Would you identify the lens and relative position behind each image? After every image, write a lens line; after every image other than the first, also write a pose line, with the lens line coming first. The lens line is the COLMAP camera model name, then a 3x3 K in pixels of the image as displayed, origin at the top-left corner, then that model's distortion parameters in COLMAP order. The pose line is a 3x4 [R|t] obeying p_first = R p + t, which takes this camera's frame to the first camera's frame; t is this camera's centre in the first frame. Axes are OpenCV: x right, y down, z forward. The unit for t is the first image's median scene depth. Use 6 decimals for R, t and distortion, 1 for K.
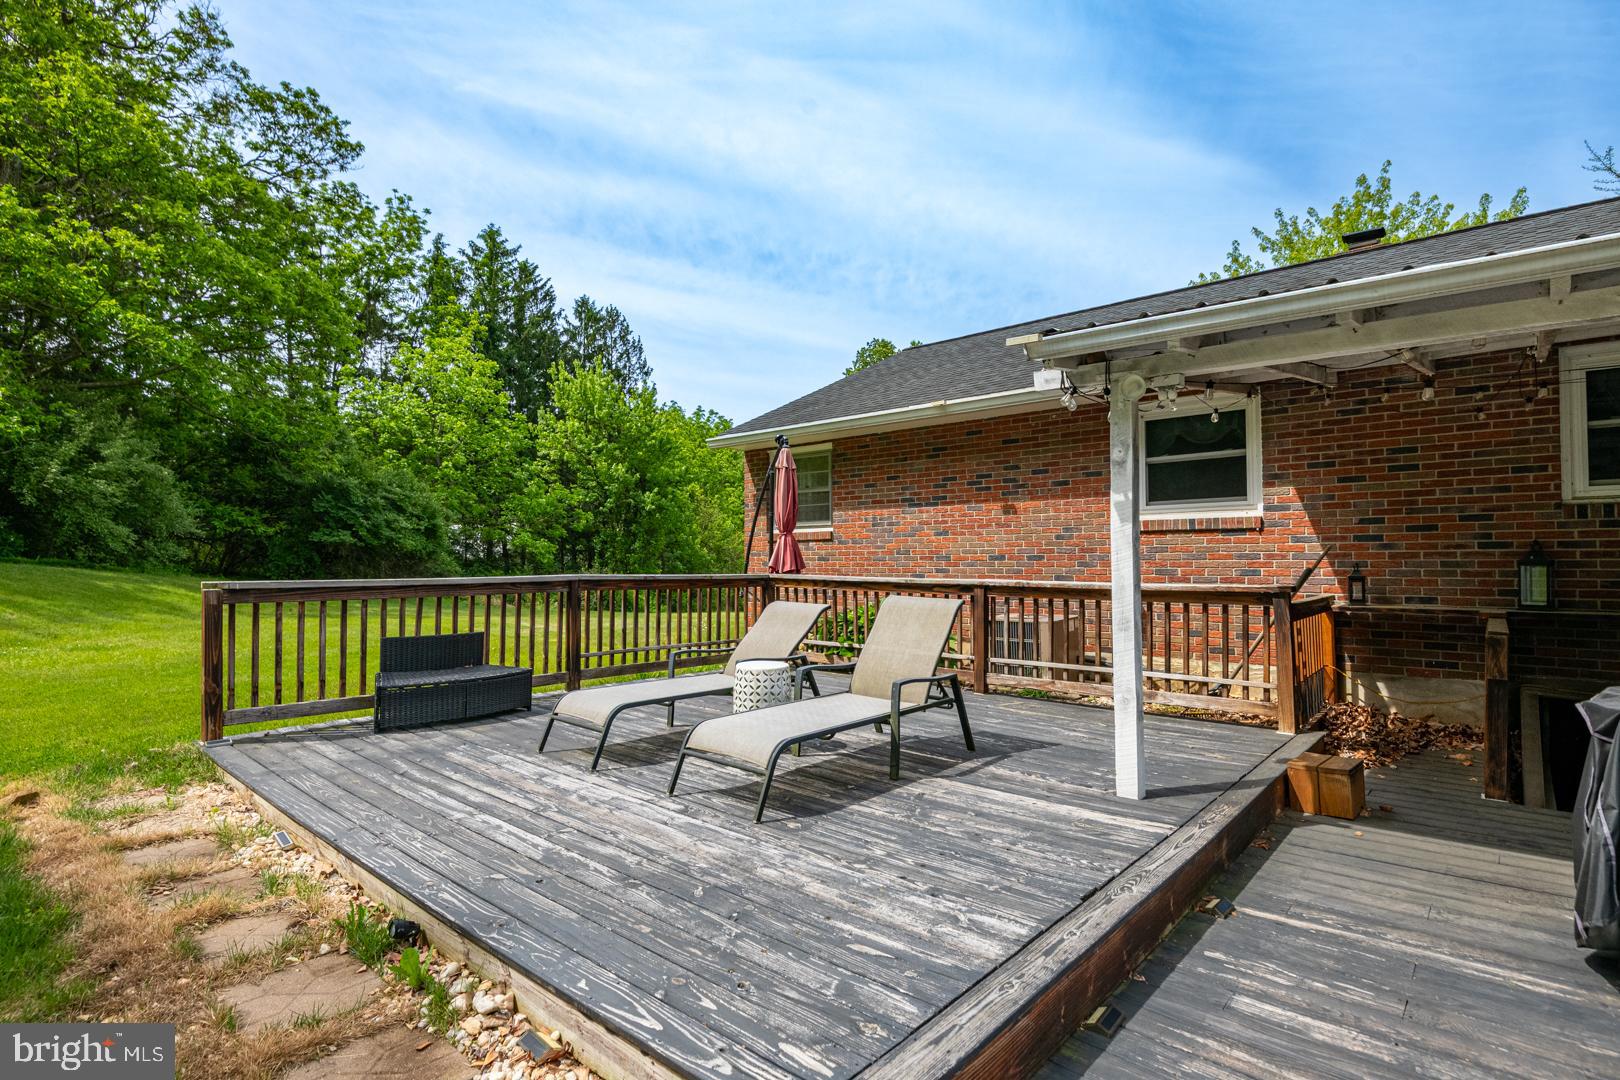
lens RADIAL K [[800.2, 0, 796.0], [0, 800.2, 544.0], [0, 0, 1]] dist [0.000018, -0.000213]
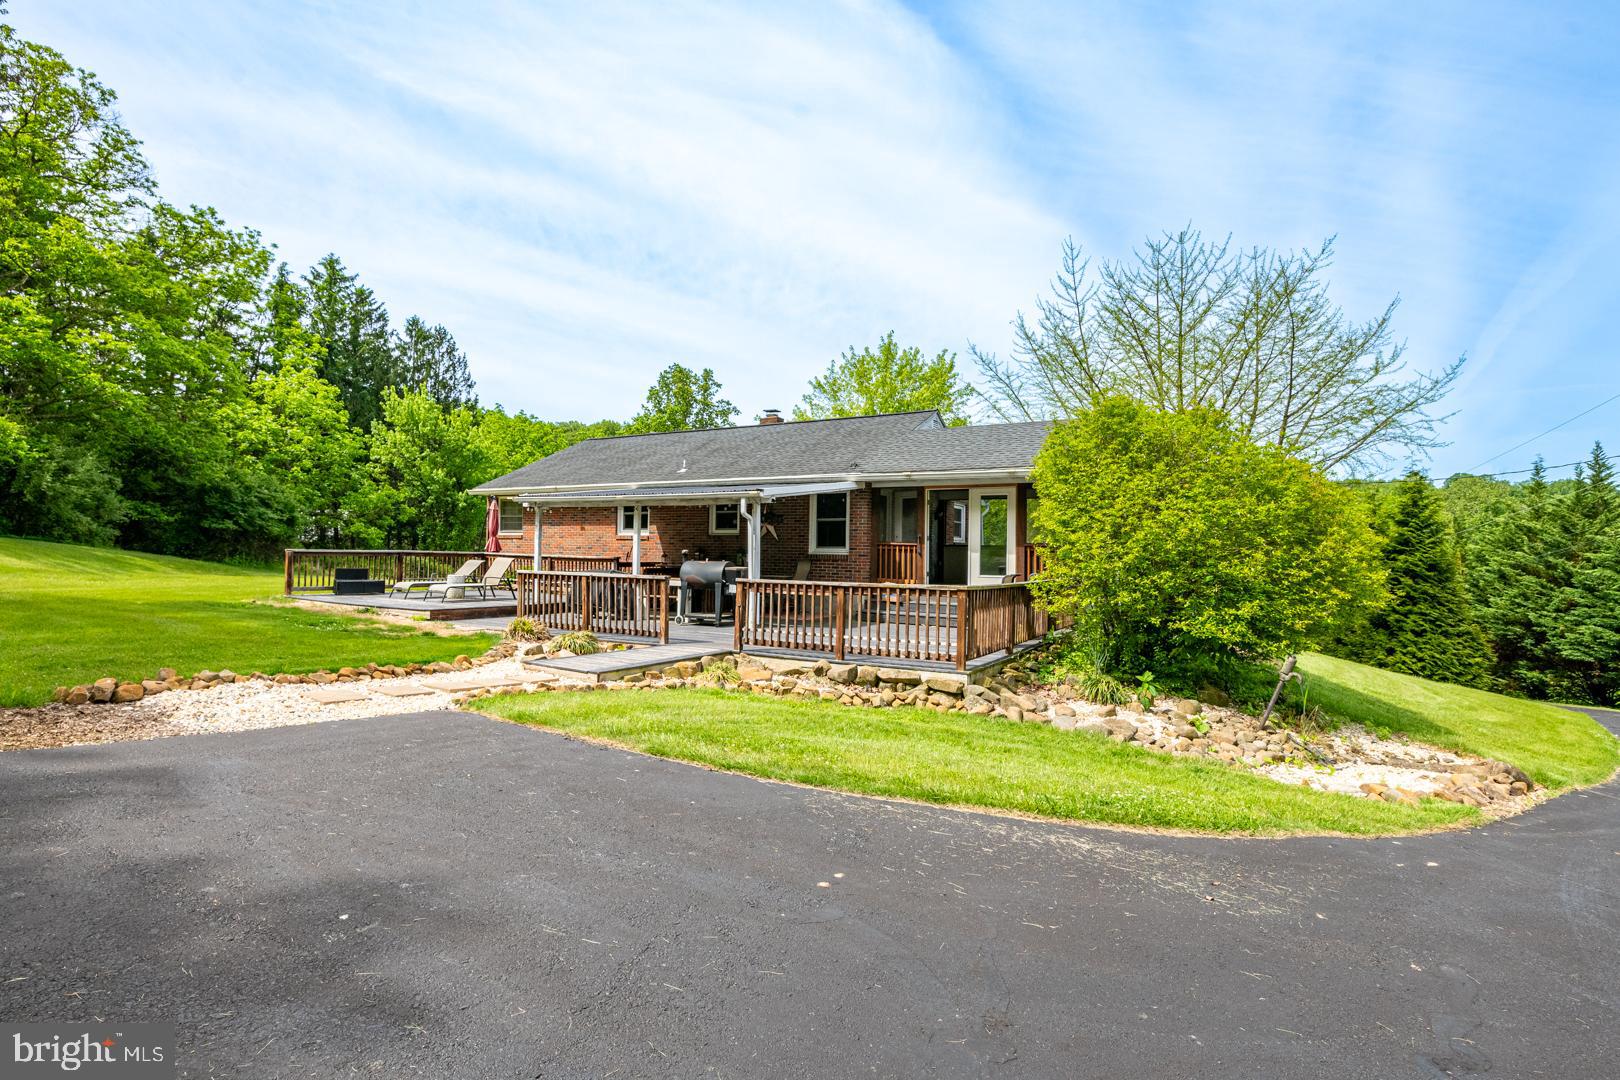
lens RADIAL K [[797.9, 0, 784.3], [0, 797.9, 531.2], [0, 0, 1]] dist [-0.001244, -0.001488]
pose [[0.983640, 0.025525, 0.178330, 0.097747], [-0.024739, 0.999672, -0.006628, -0.007604], [-0.178441, 0.002107, 0.983948, -0.356850]]
